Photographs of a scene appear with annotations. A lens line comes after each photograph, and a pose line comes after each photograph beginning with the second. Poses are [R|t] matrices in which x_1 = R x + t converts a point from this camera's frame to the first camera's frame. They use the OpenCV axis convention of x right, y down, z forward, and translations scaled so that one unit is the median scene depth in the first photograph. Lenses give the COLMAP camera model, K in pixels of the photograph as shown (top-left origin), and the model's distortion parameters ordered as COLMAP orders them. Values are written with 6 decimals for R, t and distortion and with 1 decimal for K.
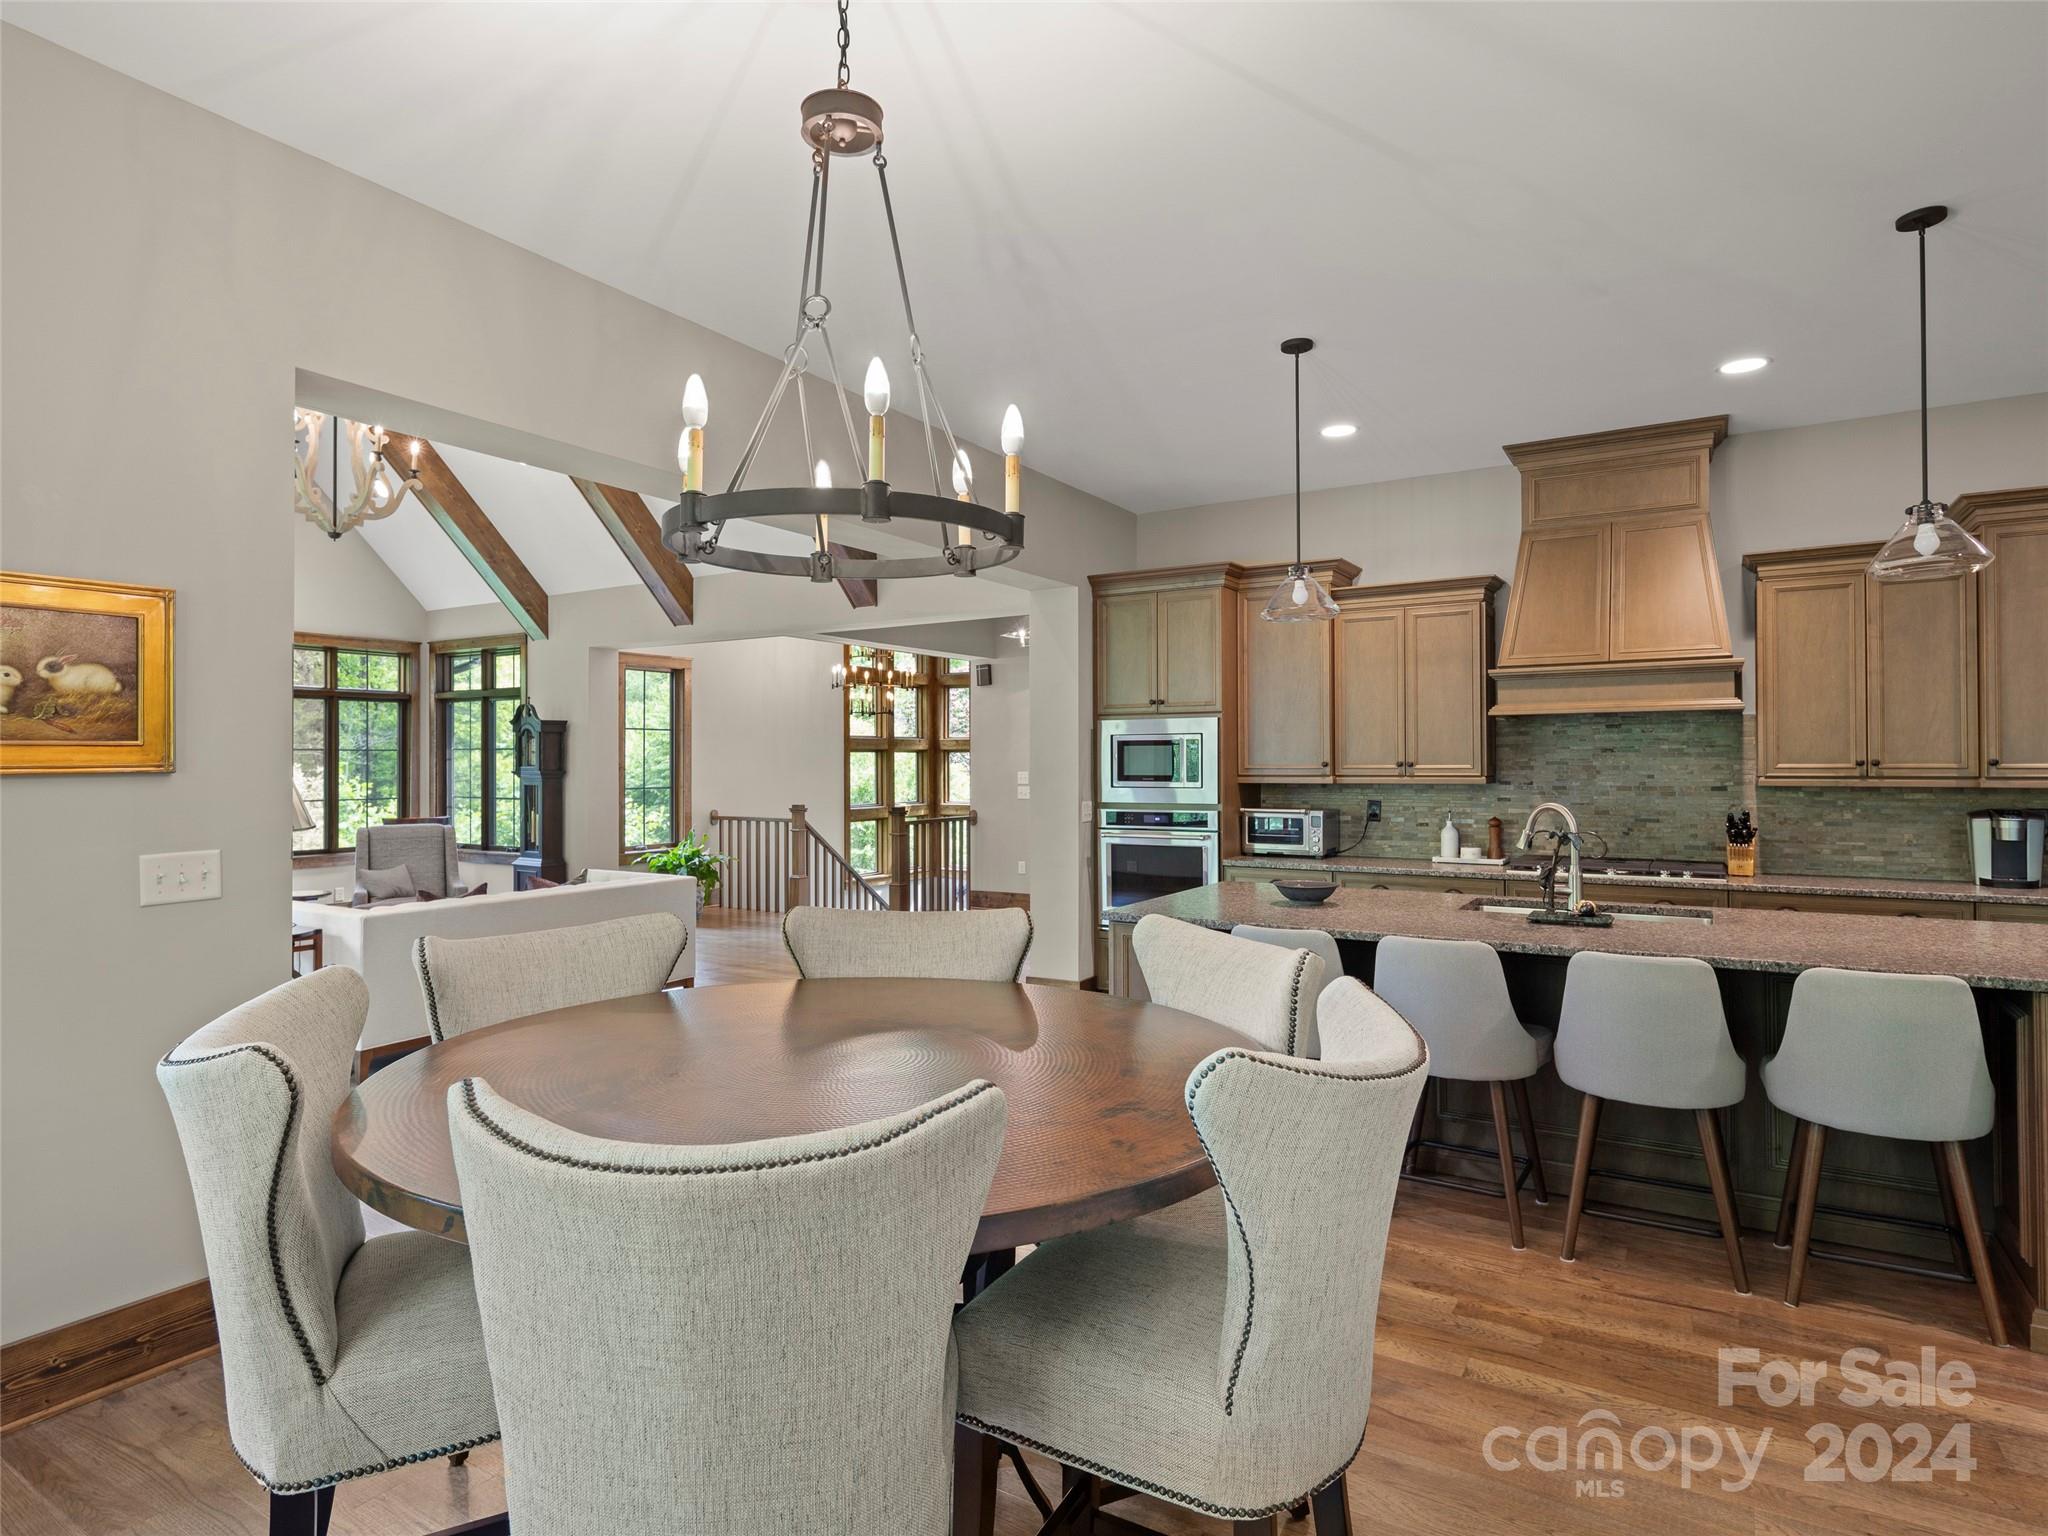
lens RADIAL K [[1120.7, 0, 1011.9], [0, 1120.7, 754.5], [0, 0, 1]] dist [0.006214, -0.003061]
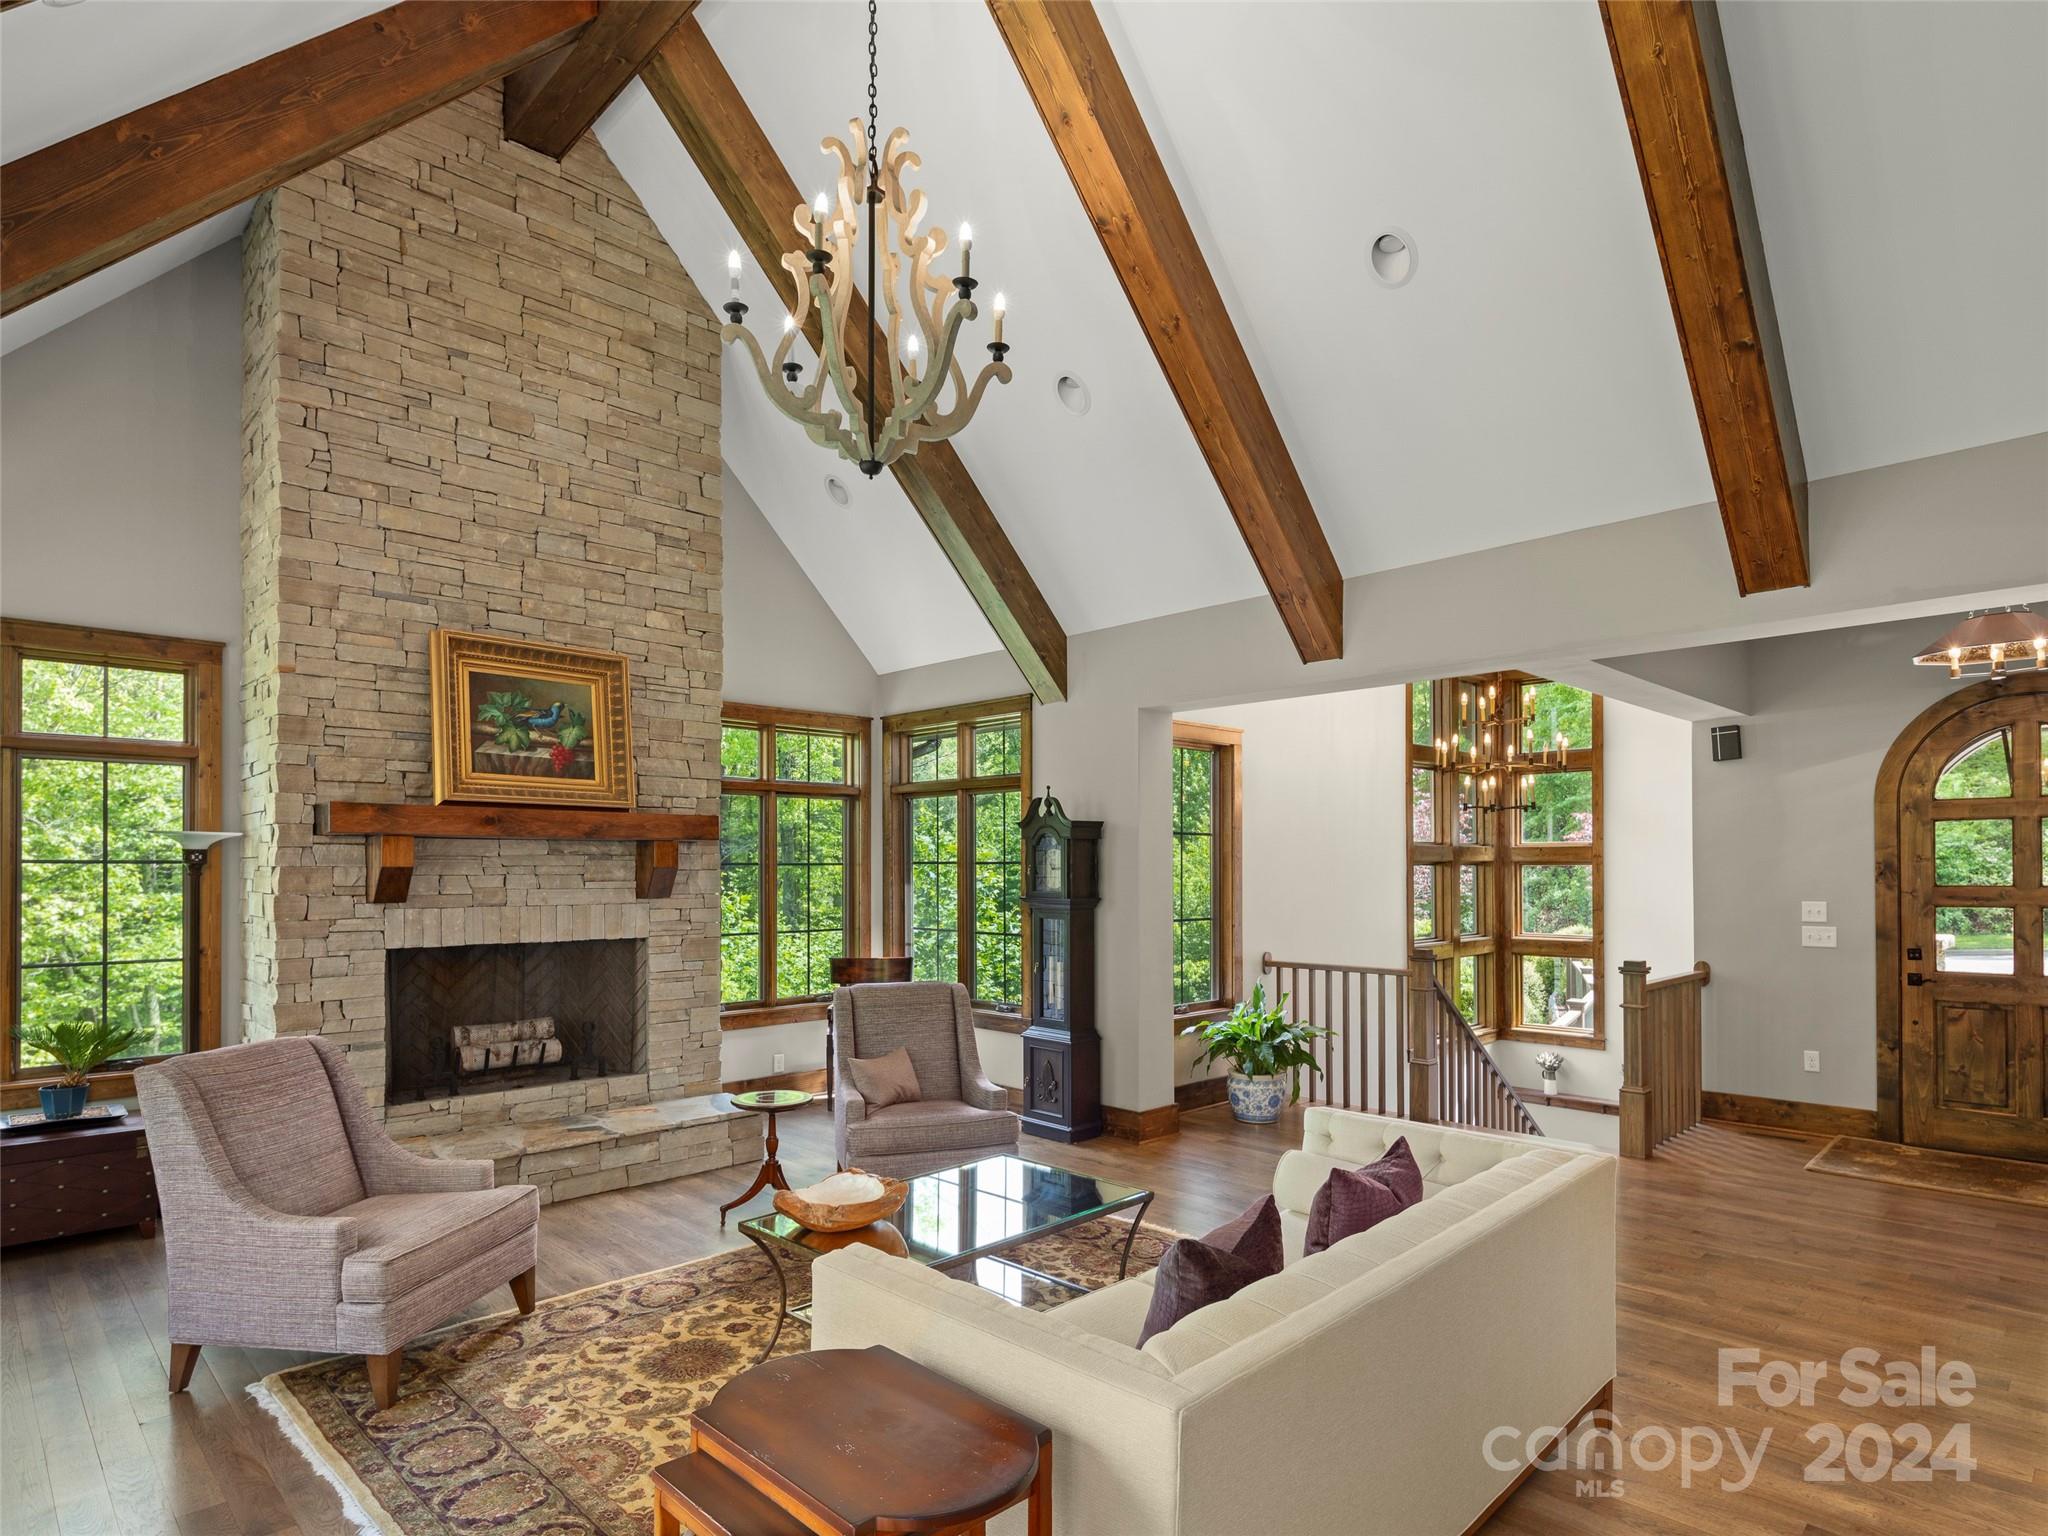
lens RADIAL K [[1120.7, 0, 1028.7], [0, 1120.7, 865.3], [0, 0, 1]] dist [0.006214, -0.003061]
pose [[0.970635, 0.001507, -0.240554, -0.442483], [-0.001053, 0.999997, 0.002015, -0.008341], [0.240557, -0.001702, 0.970634, 0.554021]]
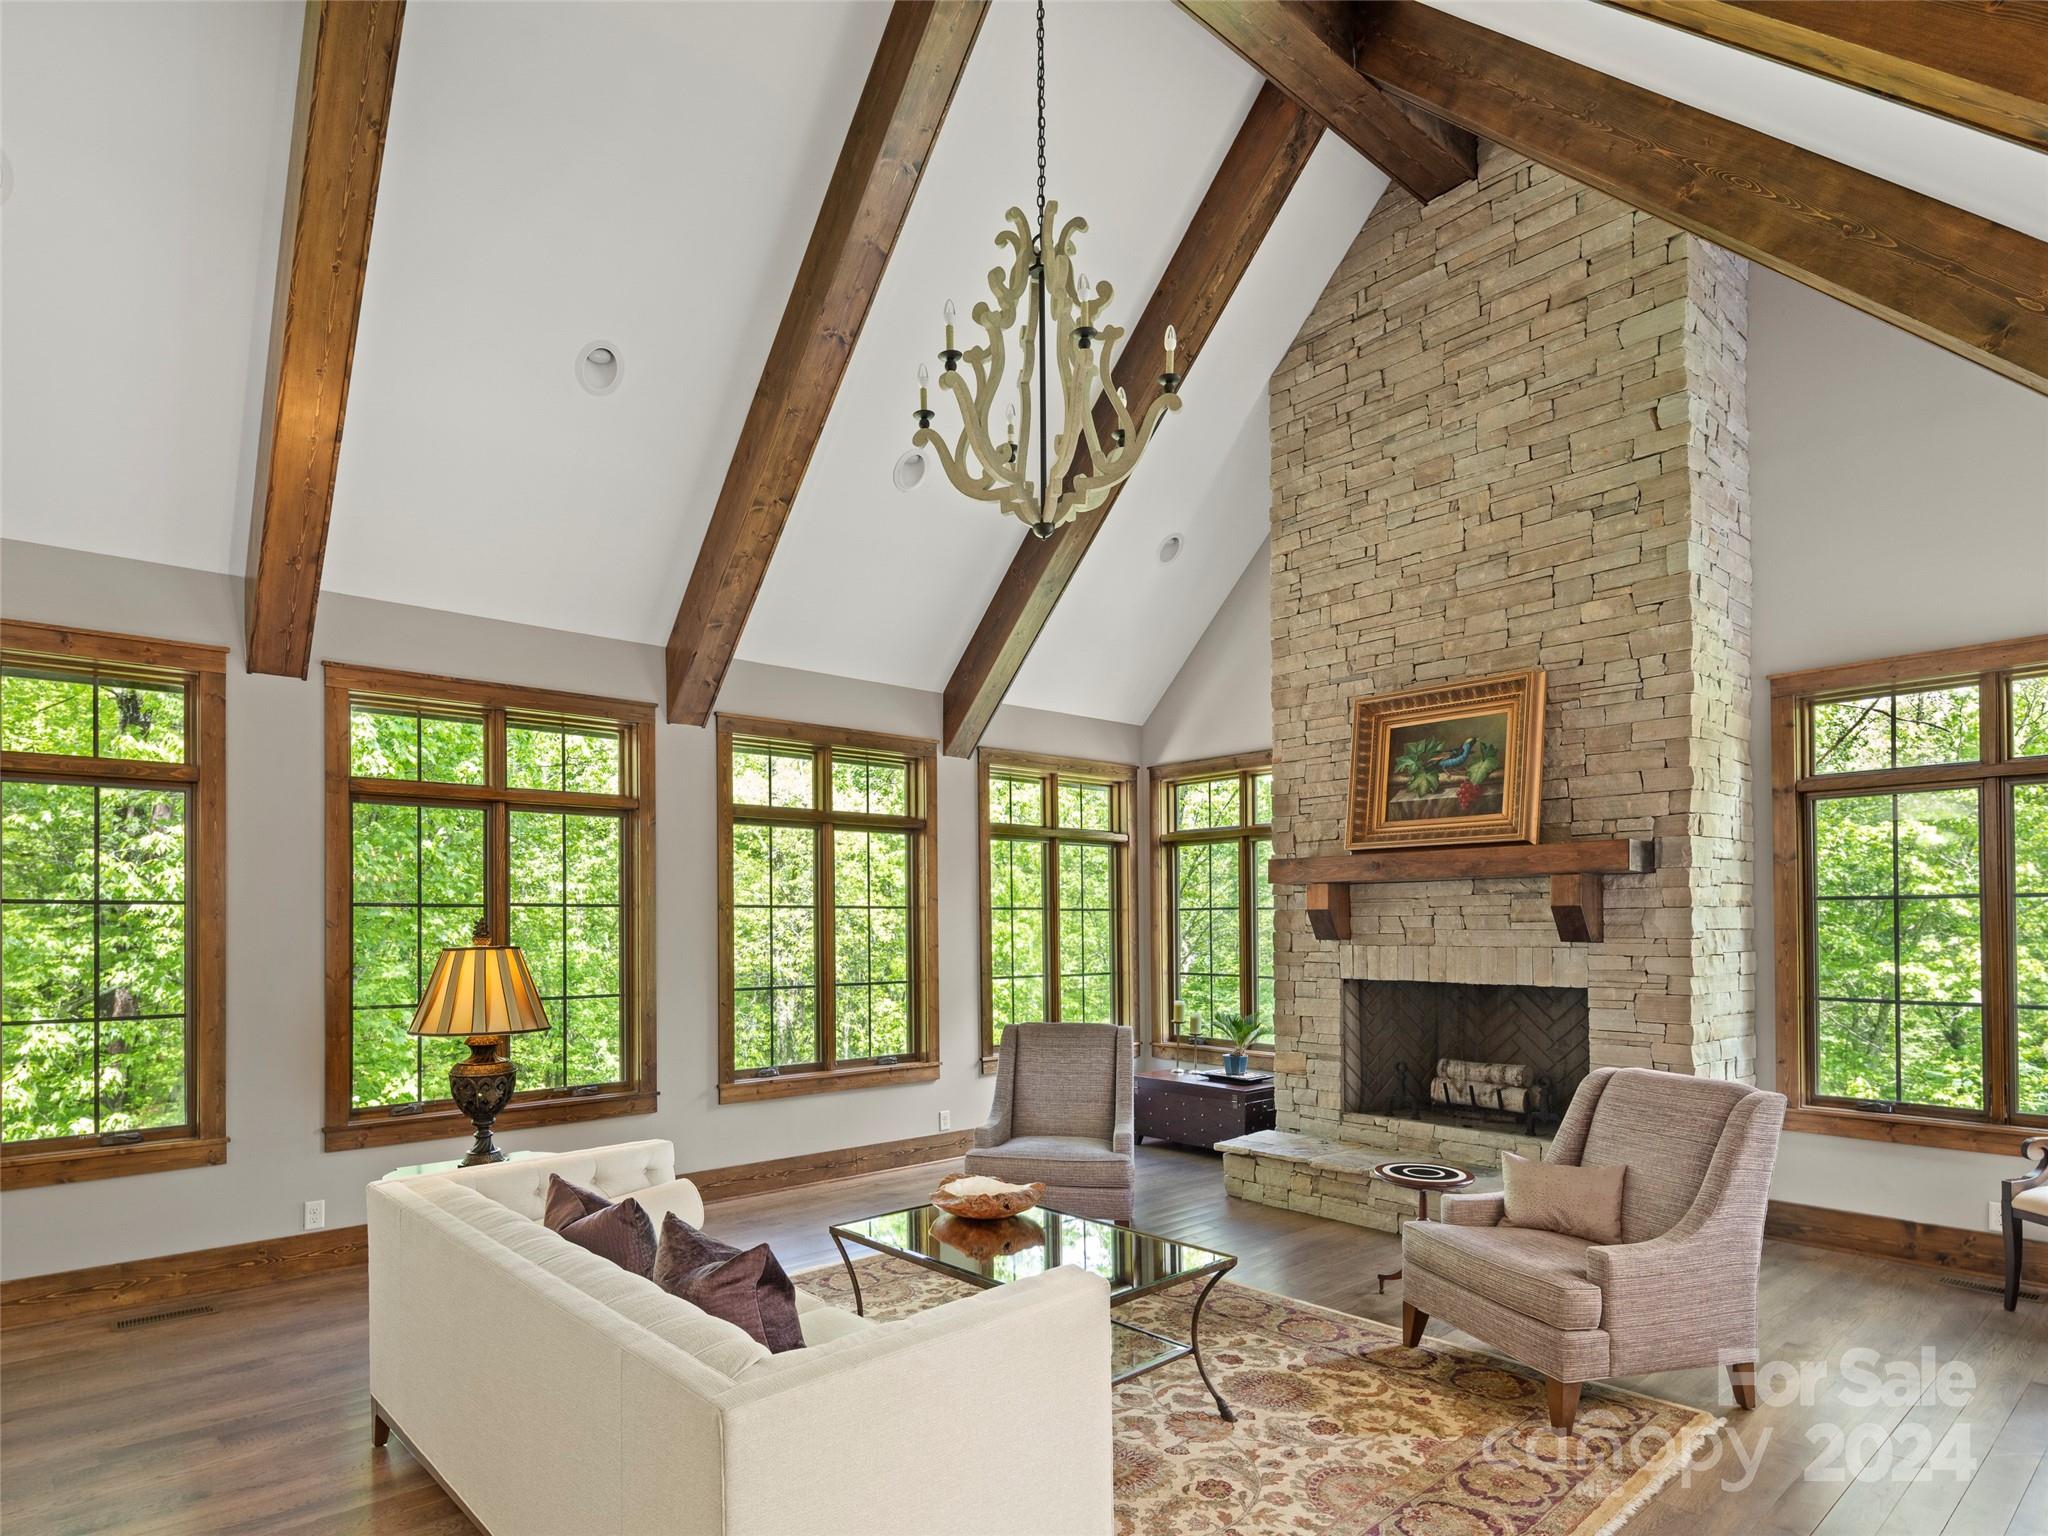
lens RADIAL K [[1120.7, 0, 928.9], [0, 1120.7, 900.2], [0, 0, 1]] dist [0.006214, -0.003061]
pose [[-0.343364, -0.010144, -0.939148, -0.051289], [0.017074, 0.999709, -0.017041, -0.002339], [0.939047, -0.021886, -0.343091, 1.249913]]
